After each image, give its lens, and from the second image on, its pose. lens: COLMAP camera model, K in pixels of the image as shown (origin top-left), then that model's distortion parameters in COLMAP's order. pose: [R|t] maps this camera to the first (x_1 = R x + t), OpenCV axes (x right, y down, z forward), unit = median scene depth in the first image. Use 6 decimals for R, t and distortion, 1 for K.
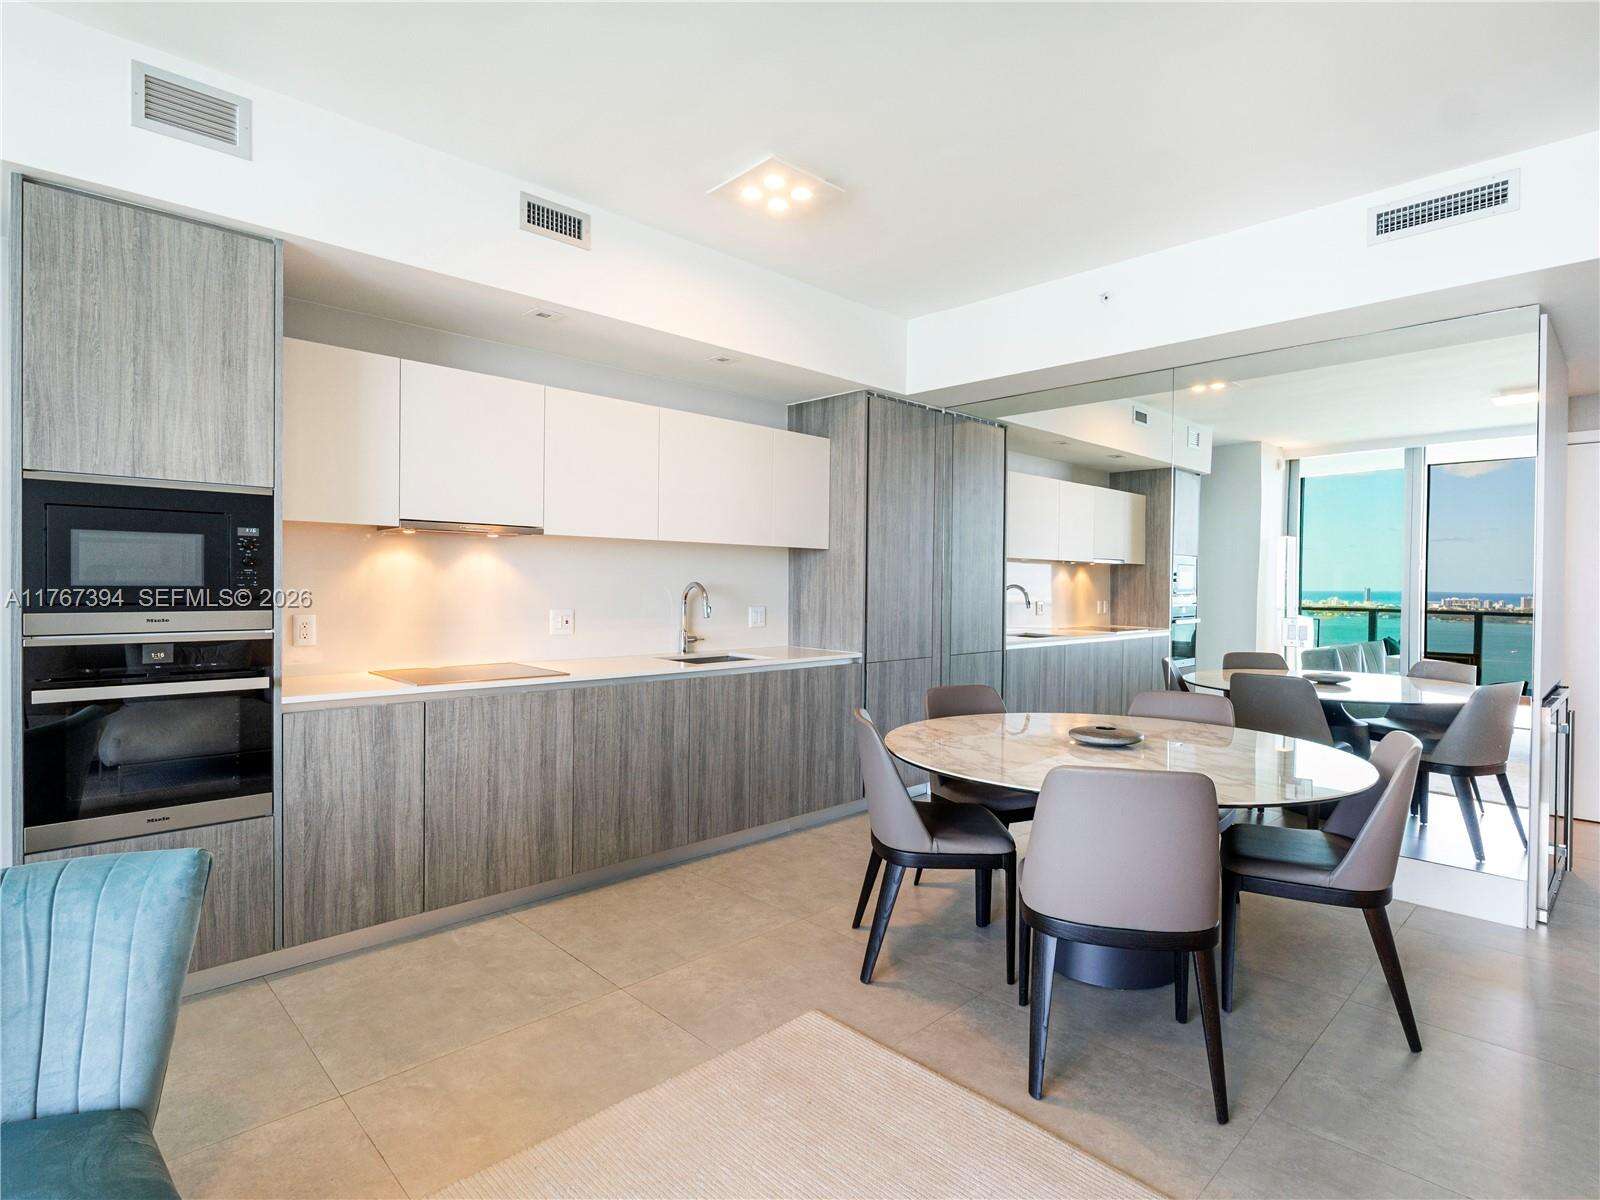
lens RADIAL K [[834.0, 0, 800.7], [0, 834.0, 595.4], [0, 0, 1]] dist [-0.001727, 0.001427]
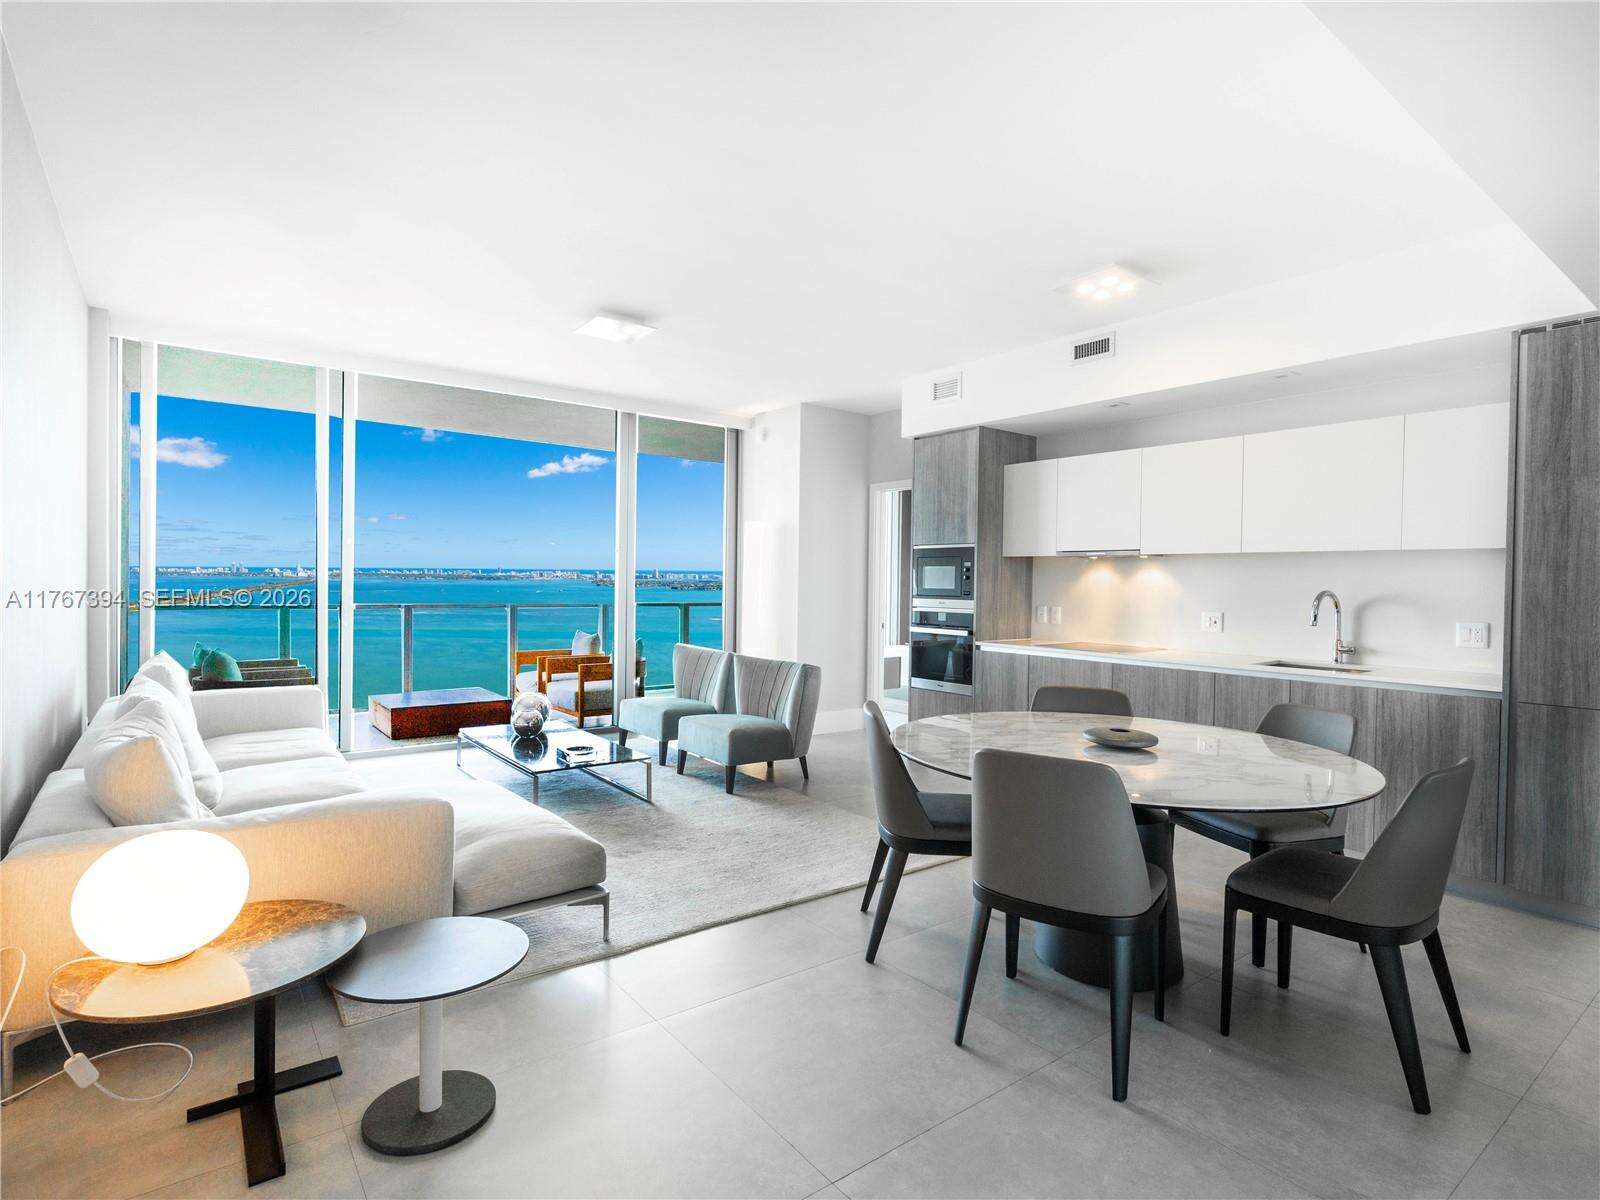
lens RADIAL K [[834.0, 0, 800.7], [0, 834.0, 595.4], [0, 0, 1]] dist [-0.001727, 0.001427]
pose [[-0.112514, 0.004155, -0.993641, 1.284337], [-0.029168, 0.999547, 0.007483, 0.001411], [0.993222, 0.029825, -0.112342, 0.667471]]
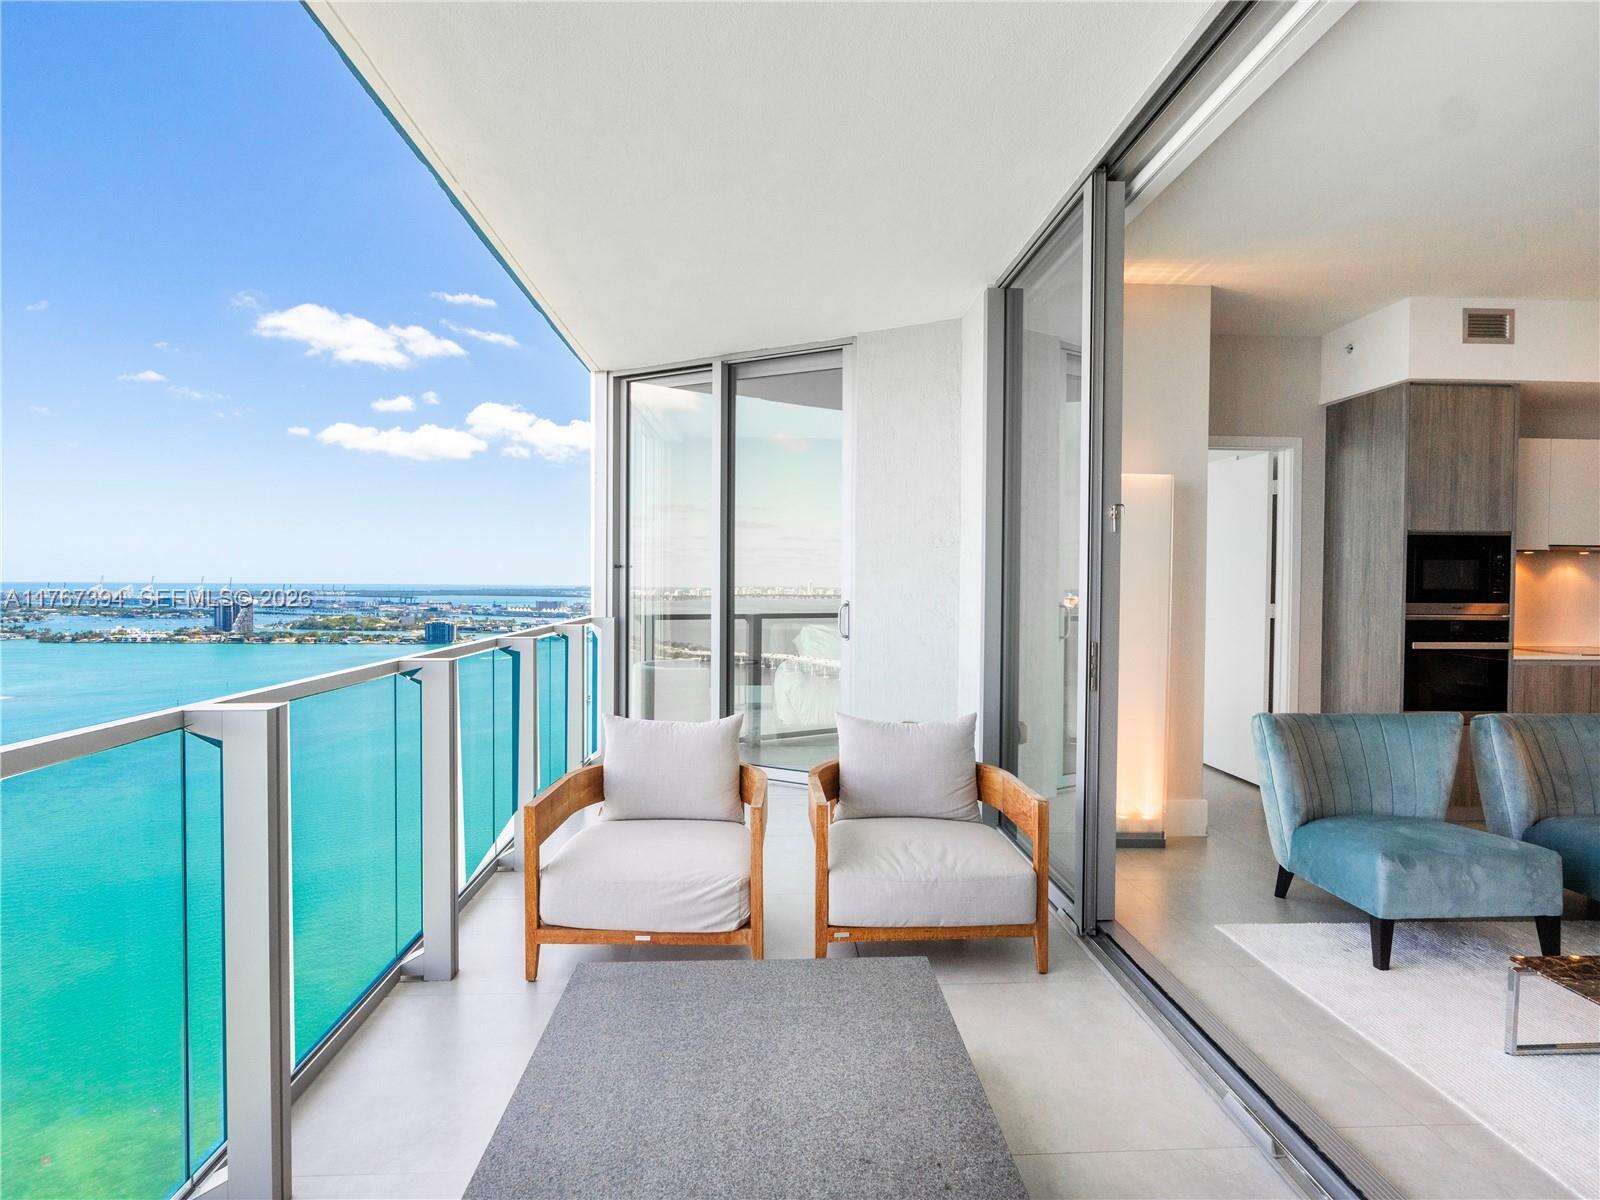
lens RADIAL K [[834.0, 0, 800.7], [0, 834.0, 595.4], [0, 0, 1]] dist [-0.001727, 0.001427]
pose [[0.754179, 0.006214, -0.656639, -0.507562], [-0.008371, 0.999965, -0.000151, 0.011672], [0.656615, 0.005611, 0.754205, -1.021421]]
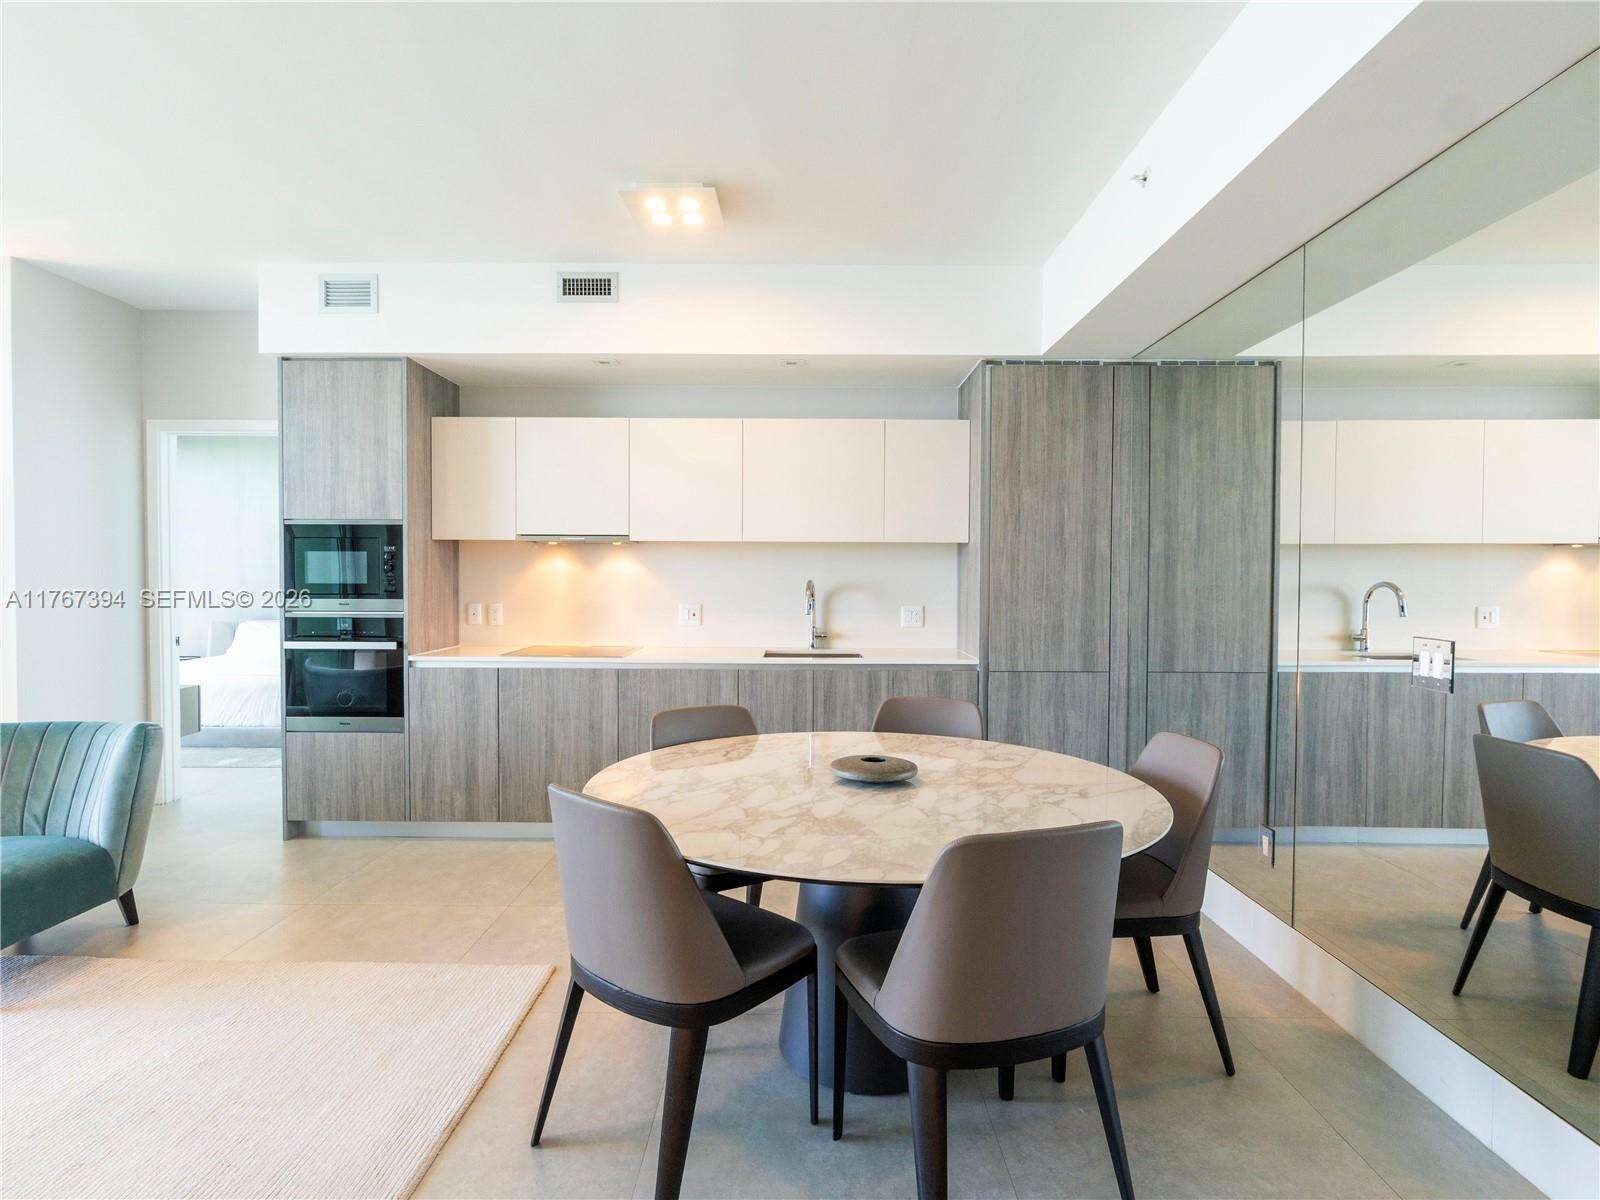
lens RADIAL K [[838.3, 0, 846.4], [0, 838.3, 597.1], [0, 0, 1]] dist [-0.004504, 0.000103]
pose [[0.718957, 0.009691, -0.694987, 0.857442], [-0.007382, 0.999953, 0.006307, -0.001690], [0.695015, 0.000596, 0.718995, 0.382818]]
